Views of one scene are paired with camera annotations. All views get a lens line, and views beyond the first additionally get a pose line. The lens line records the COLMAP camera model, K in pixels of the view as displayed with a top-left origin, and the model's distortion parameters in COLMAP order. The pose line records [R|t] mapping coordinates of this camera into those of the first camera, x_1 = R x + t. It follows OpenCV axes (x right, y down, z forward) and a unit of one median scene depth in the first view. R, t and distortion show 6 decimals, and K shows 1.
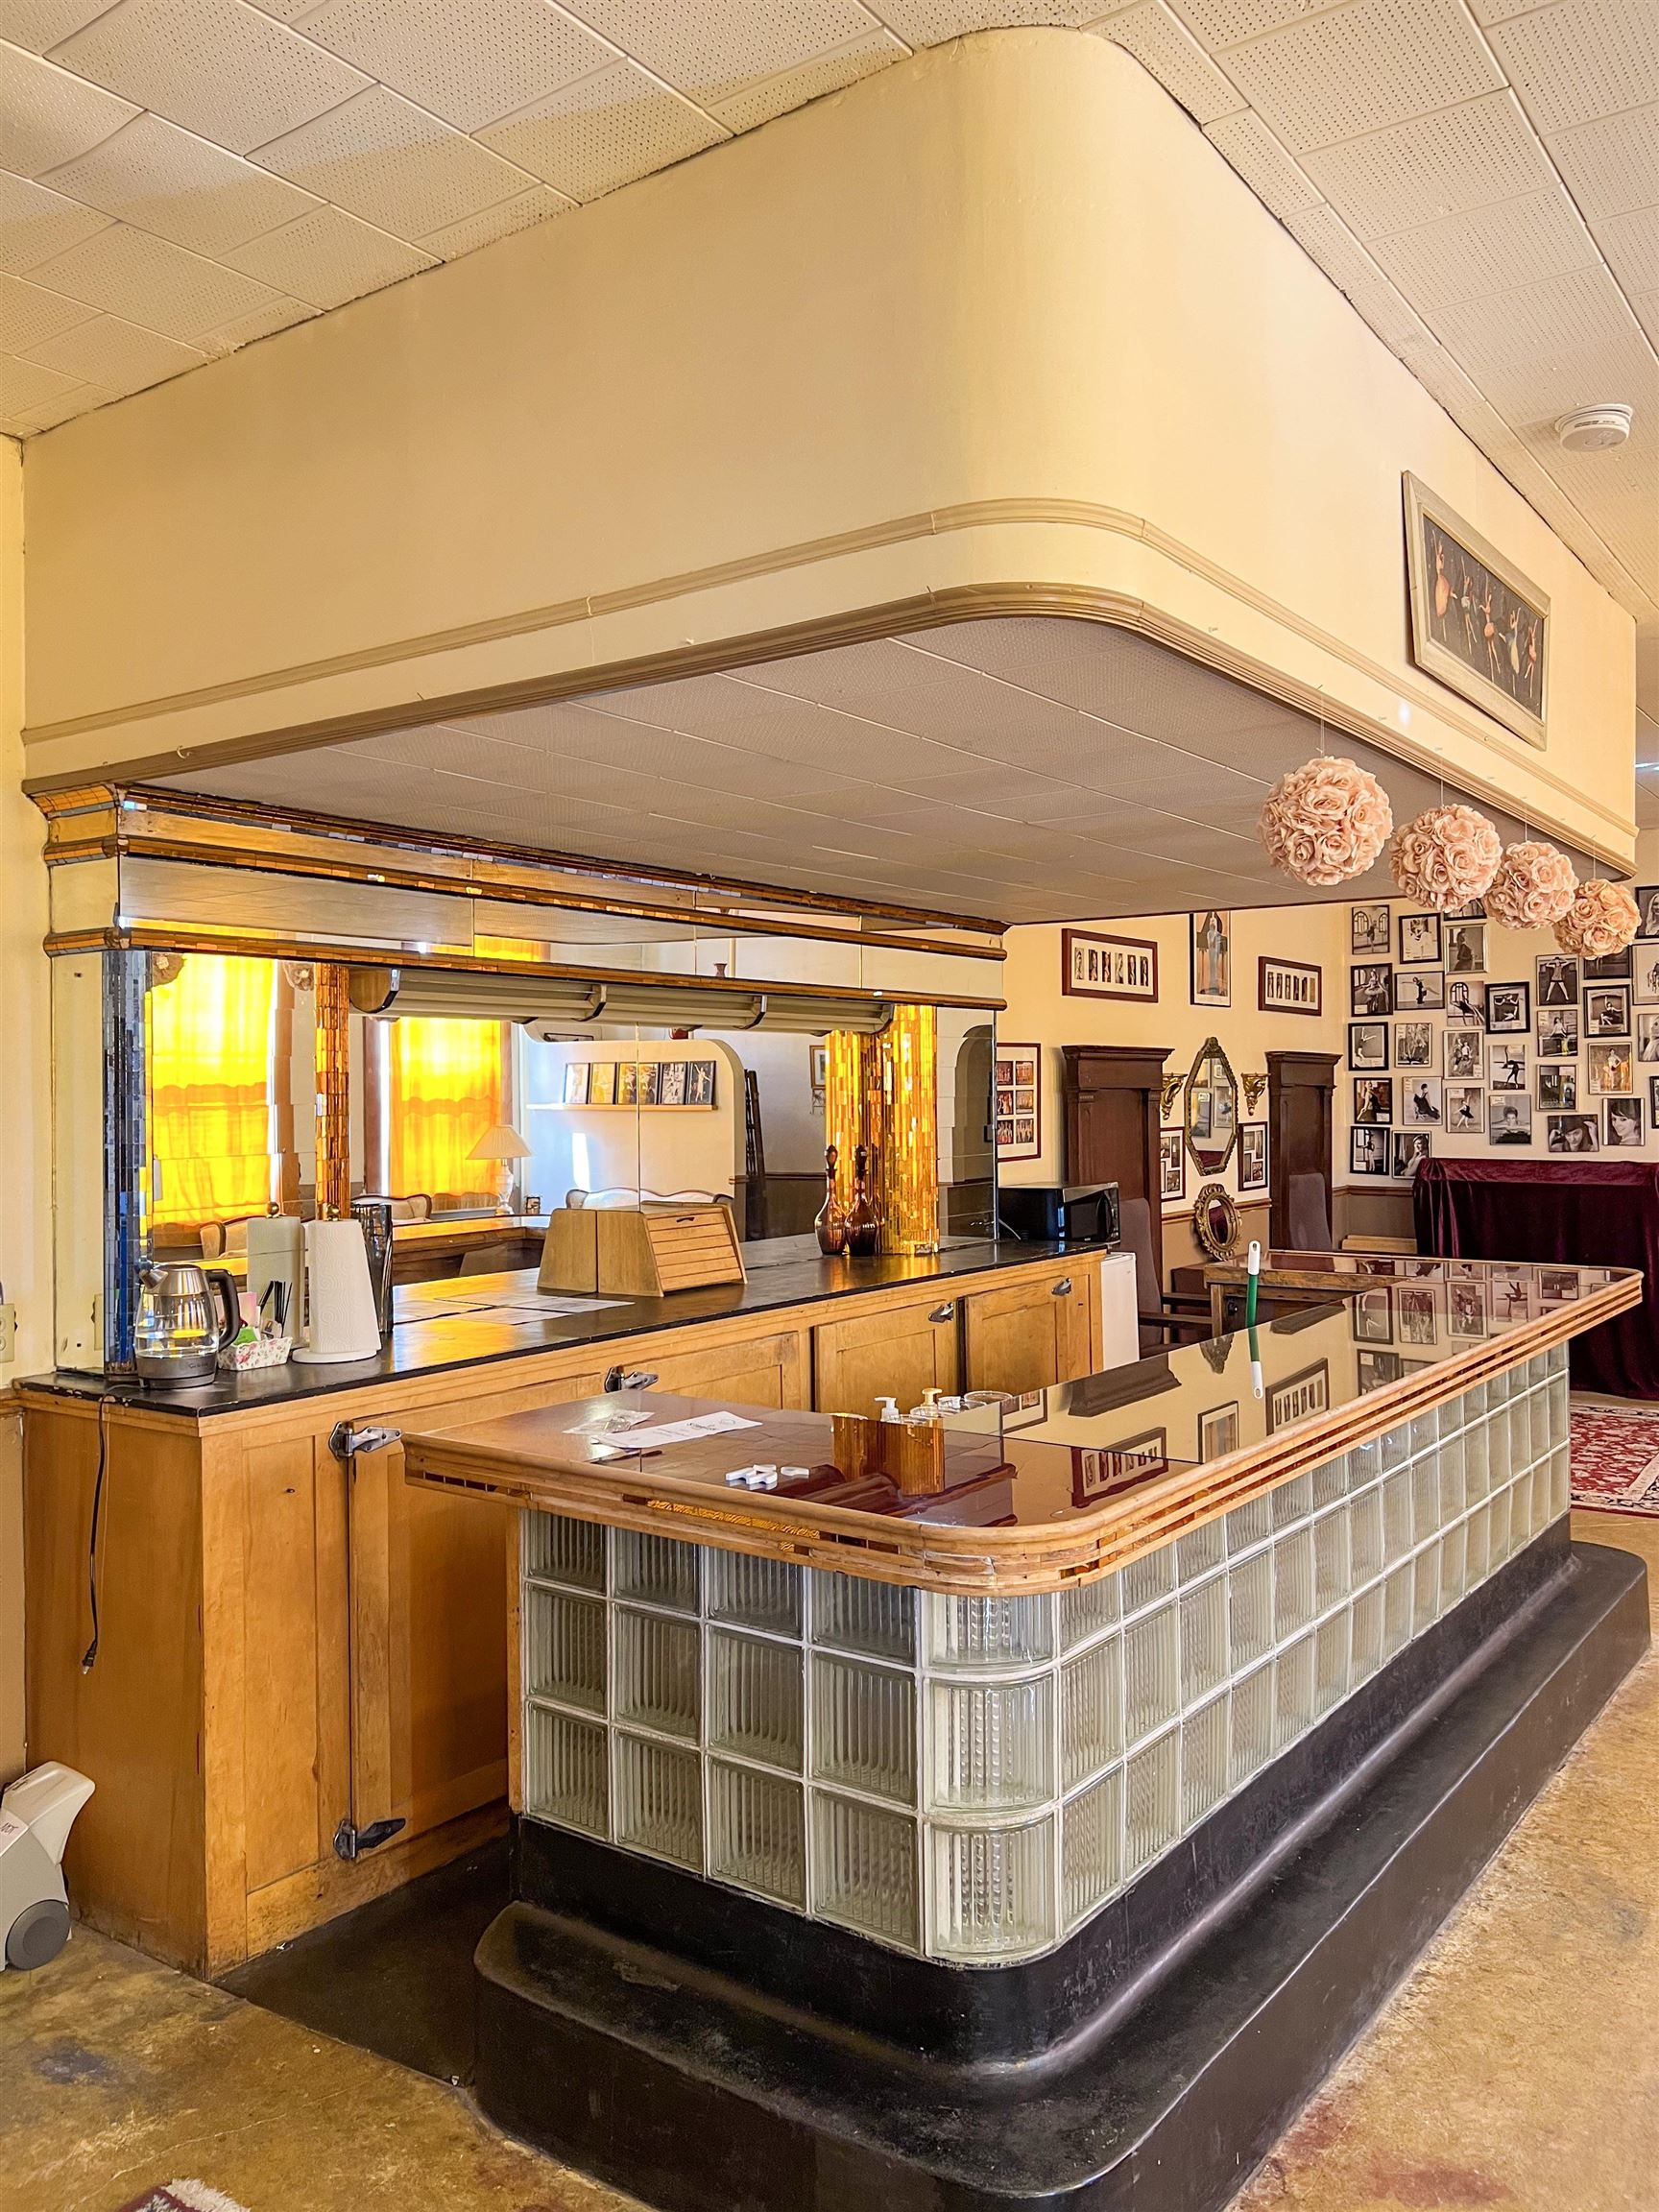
lens RADIAL K [[1655.2, 0, 824.1], [0, 1655.2, 1089.6], [0, 0, 1]] dist [0.054324, -0.063111]
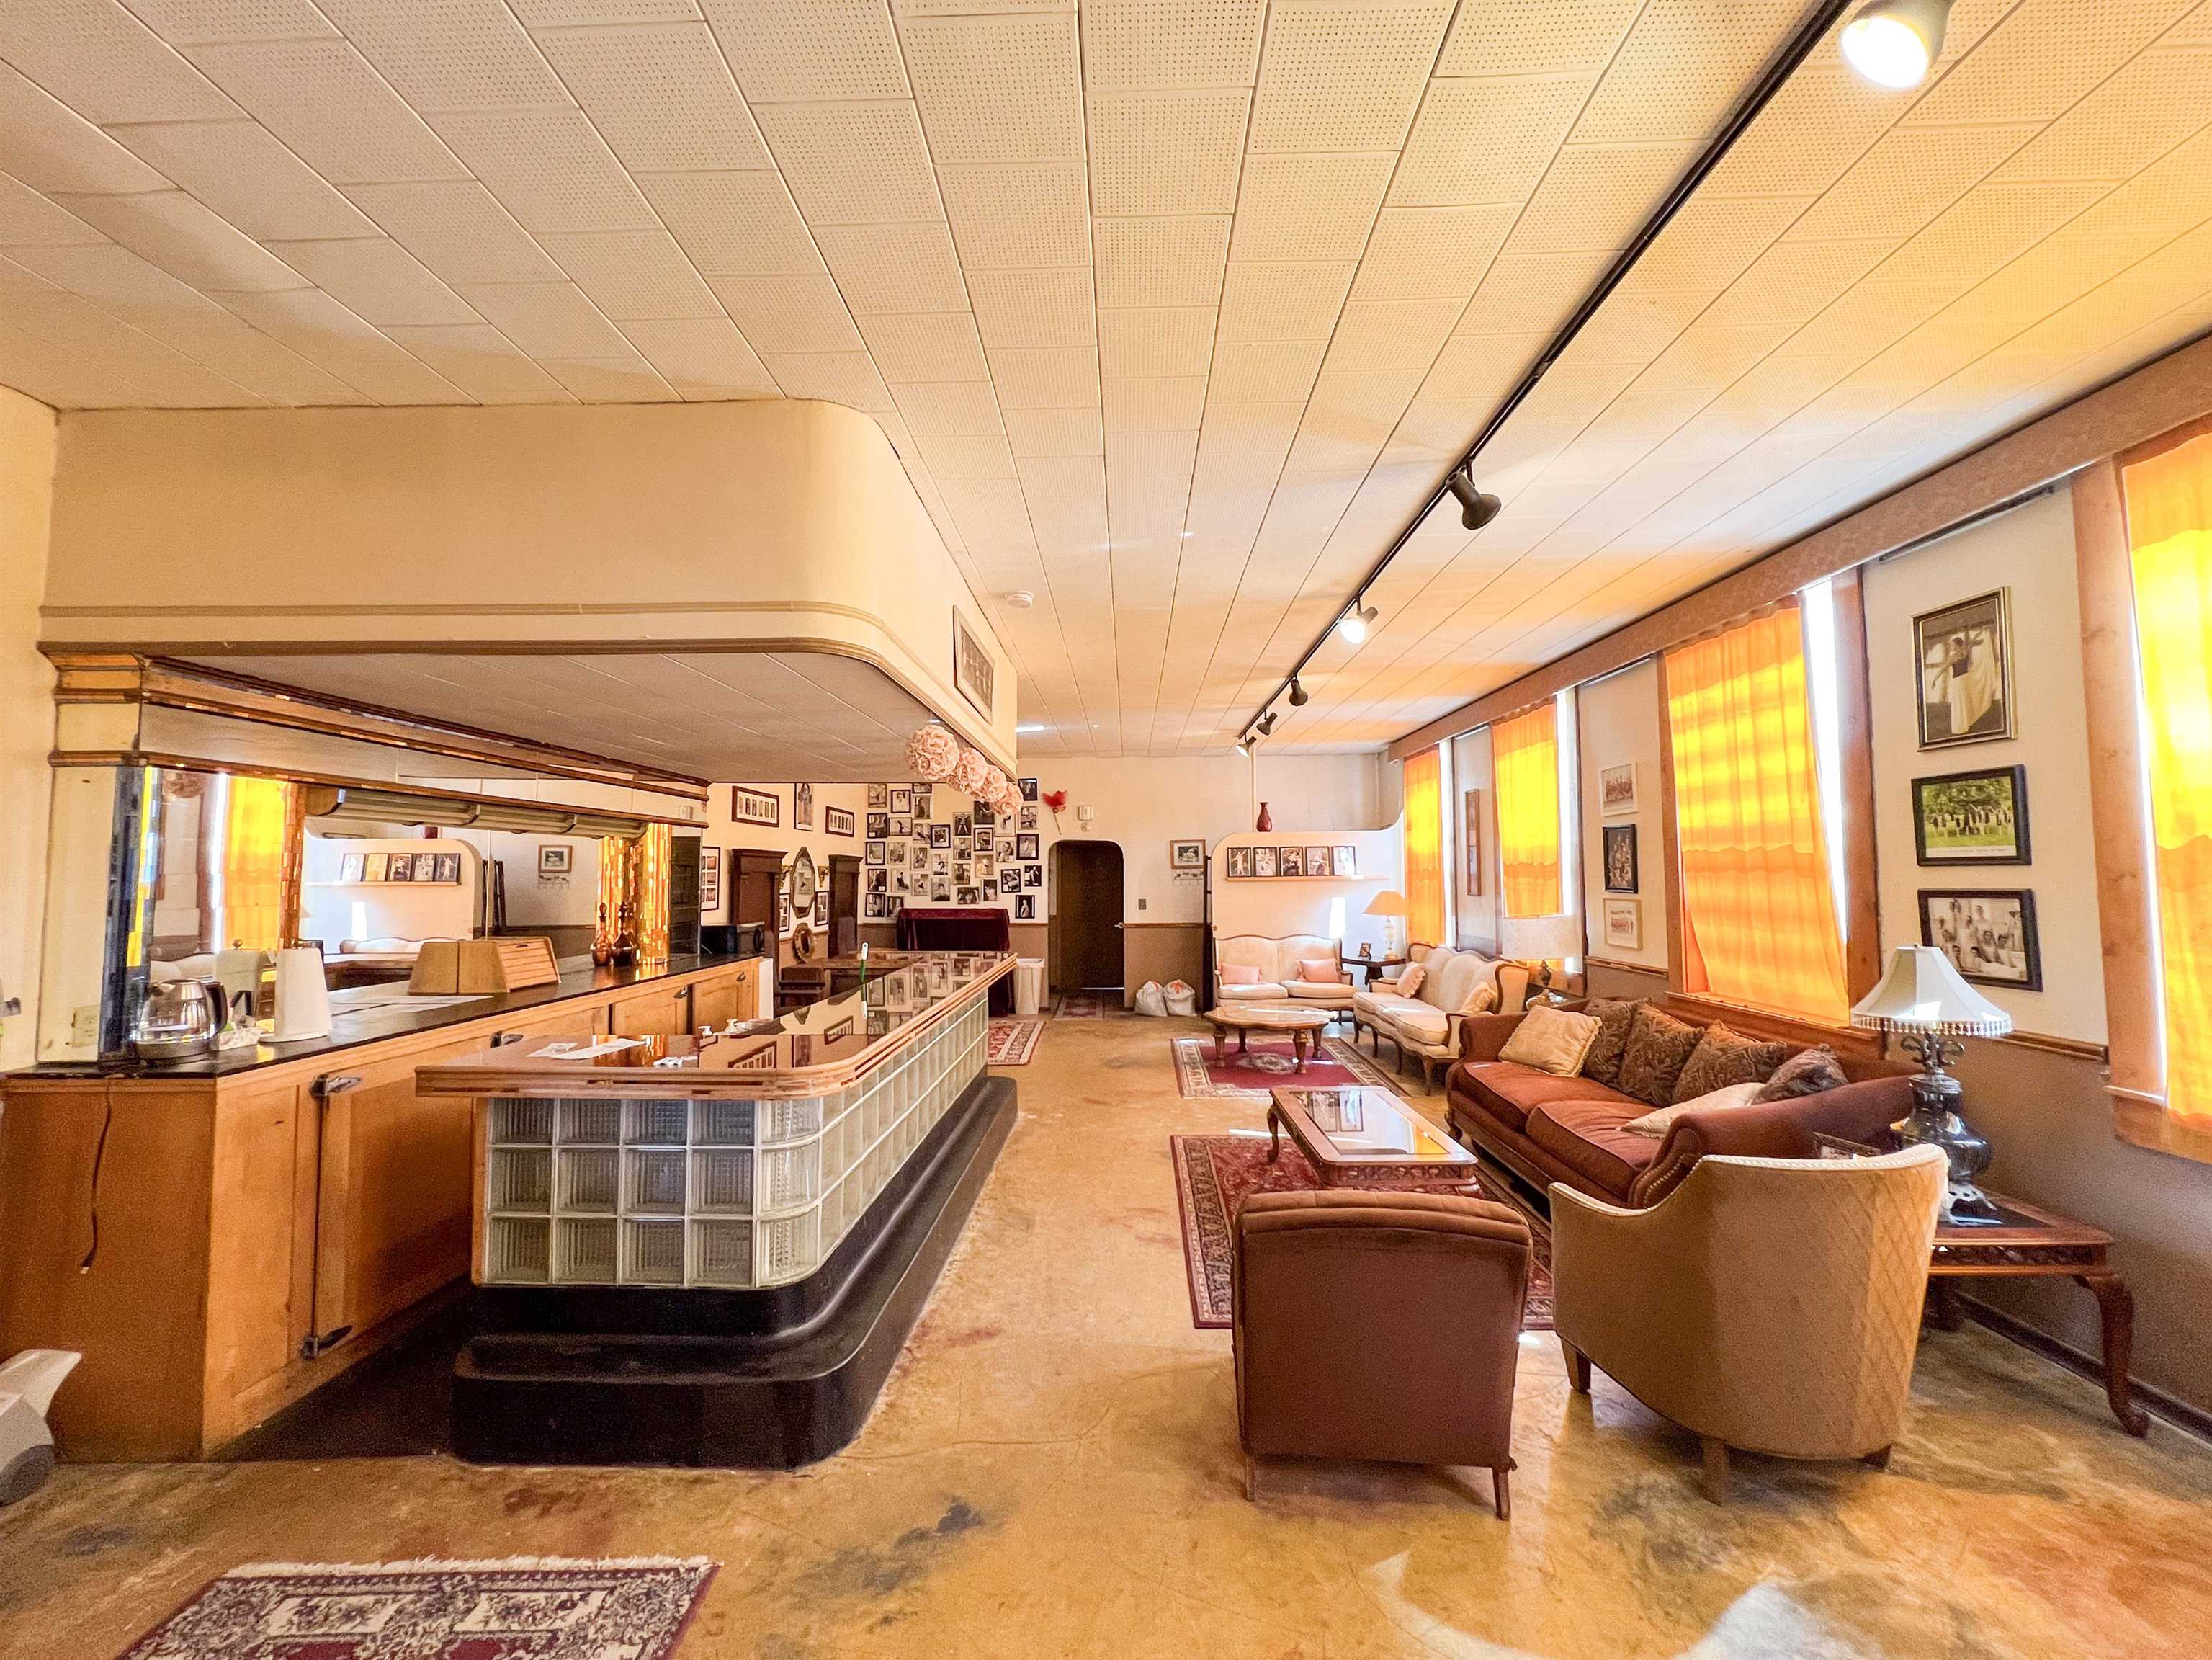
lens RADIAL K [[889.2, 0, 1104.0], [0, 889.2, 821.8], [0, 0, 1]] dist [-0.004906, 0.001179]
pose [[0.824114, 0.040424, 0.564980, -0.159644], [-0.005128, 0.997942, -0.063921, 0.010343], [-0.566401, 0.049781, 0.822625, -0.120072]]
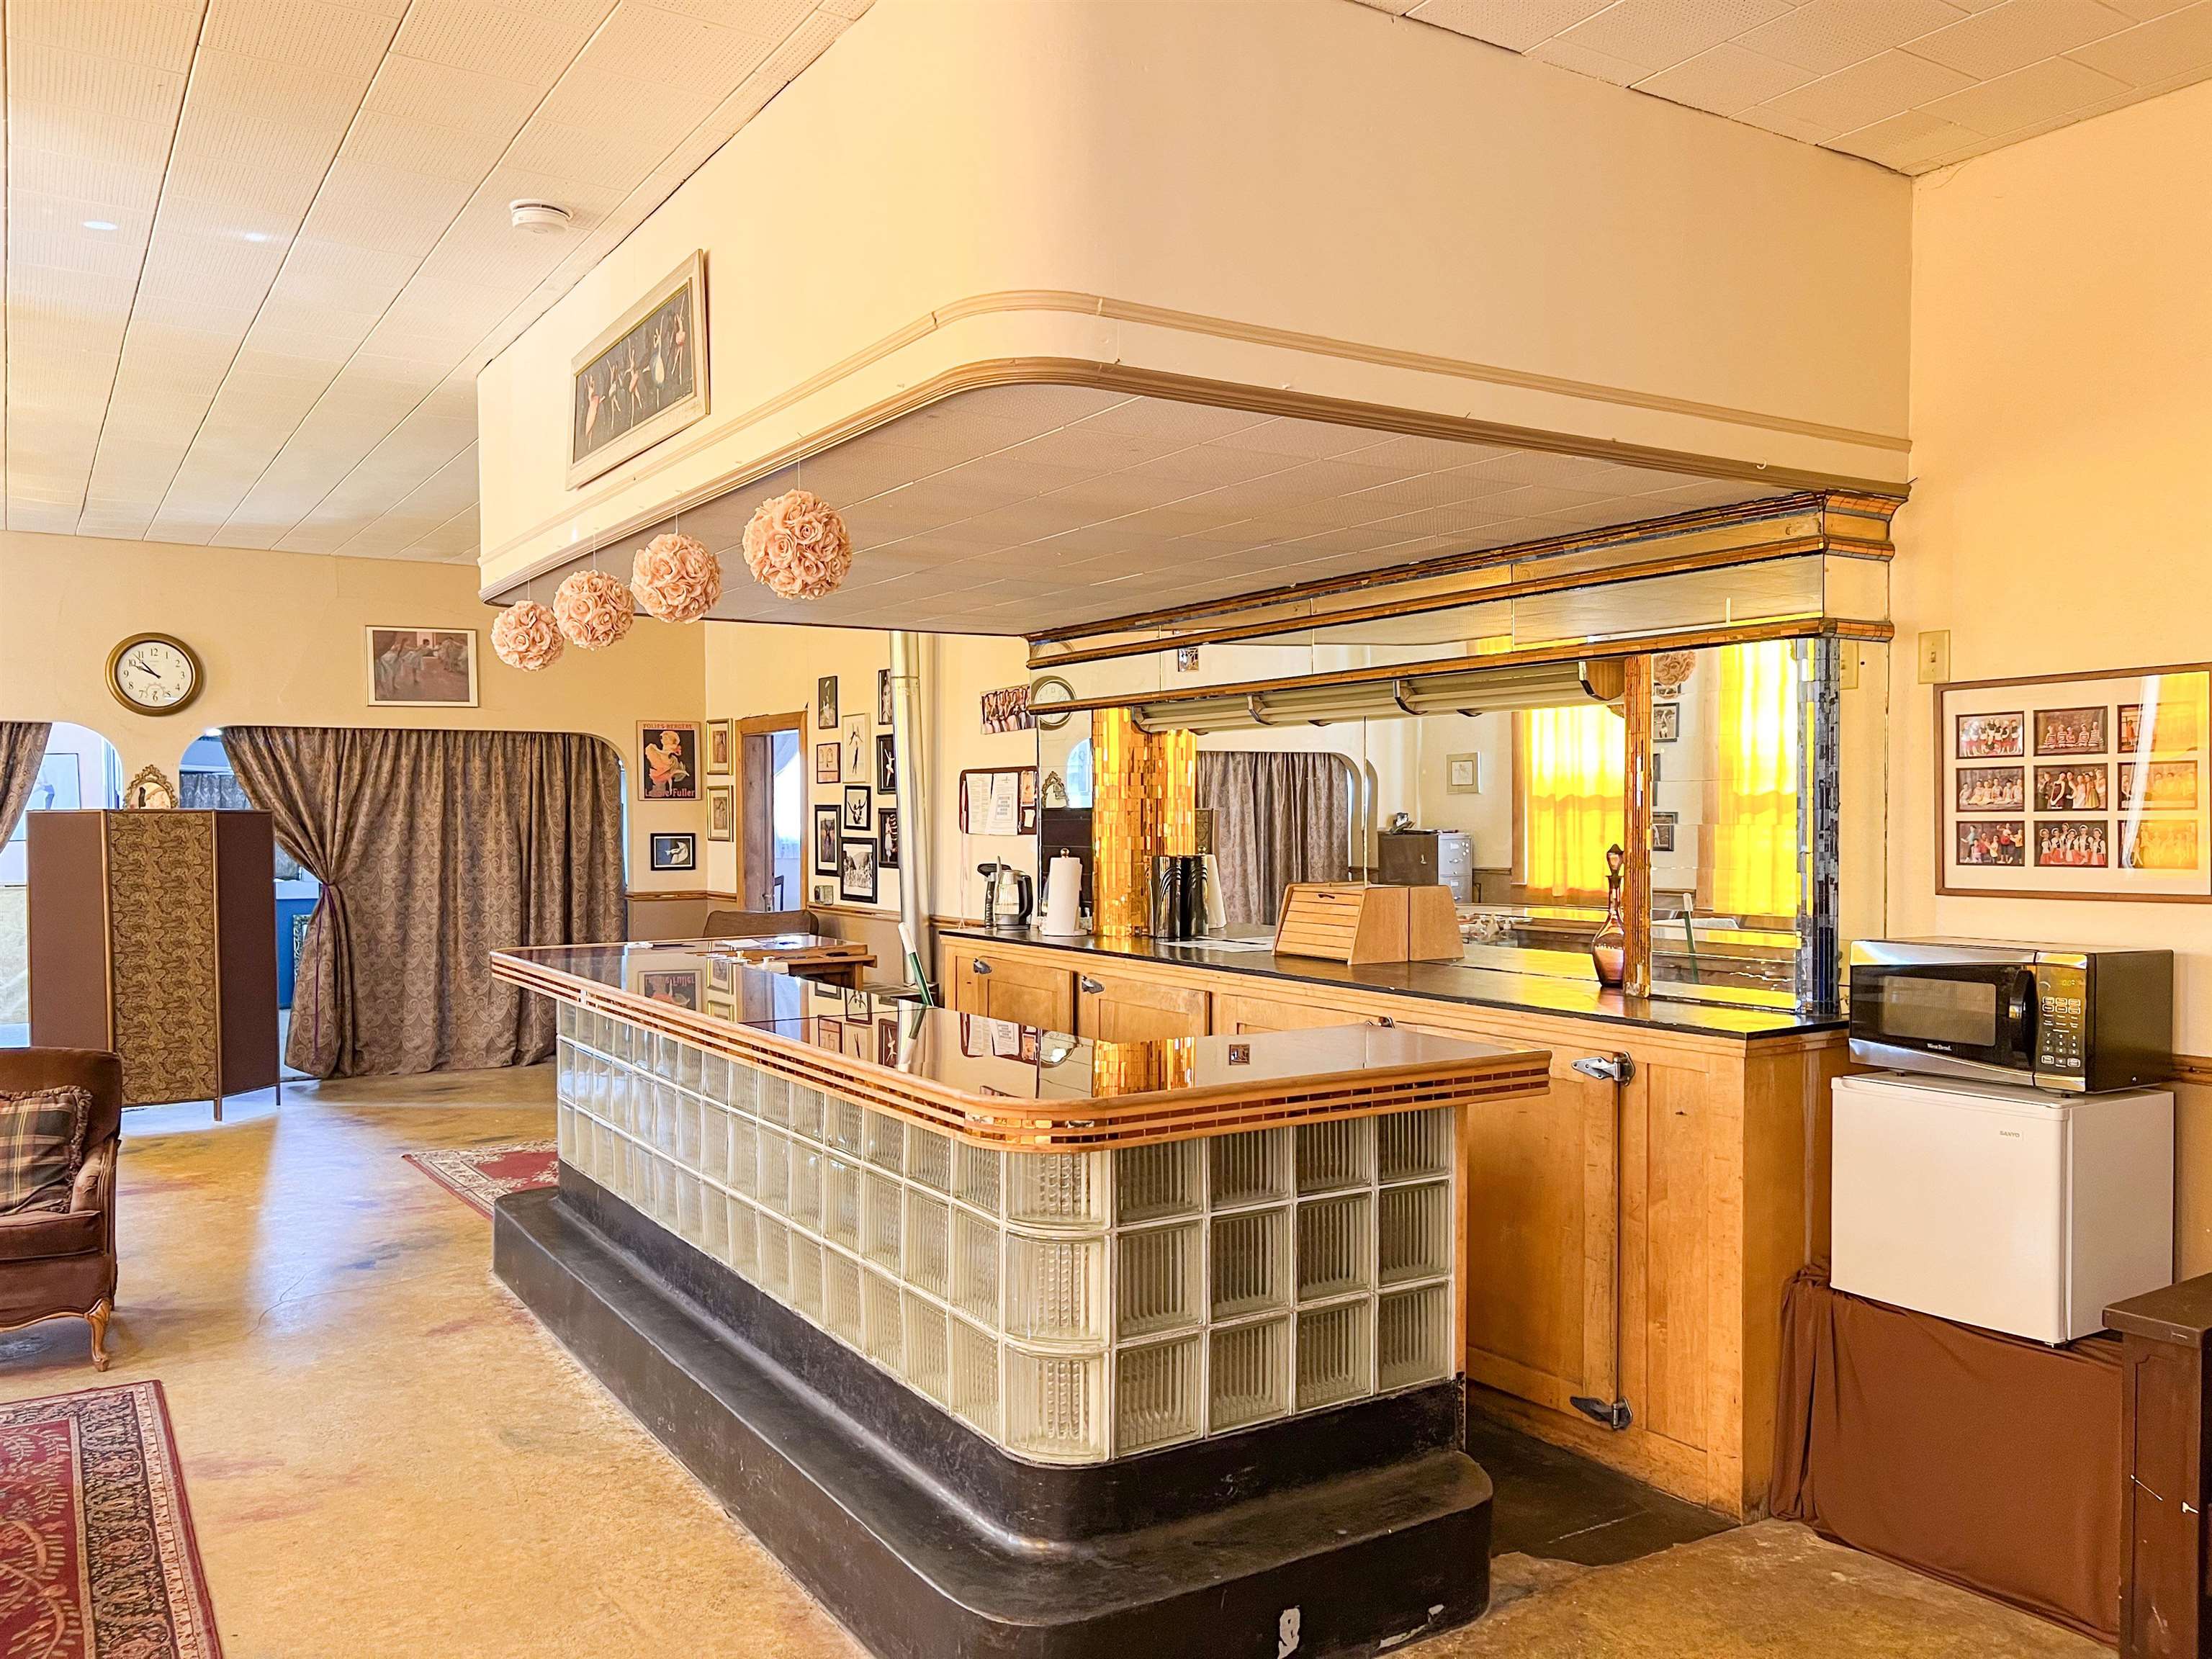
lens RADIAL K [[1655.2, 0, 1096.4], [0, 1655.2, 837.9], [0, 0, 1]] dist [0.054324, -0.063111]
pose [[-0.357870, 0.025764, -0.933416, 1.443658], [0.009494, 0.999668, 0.023953, 0.016552], [0.933723, -0.000290, -0.357996, 1.804118]]
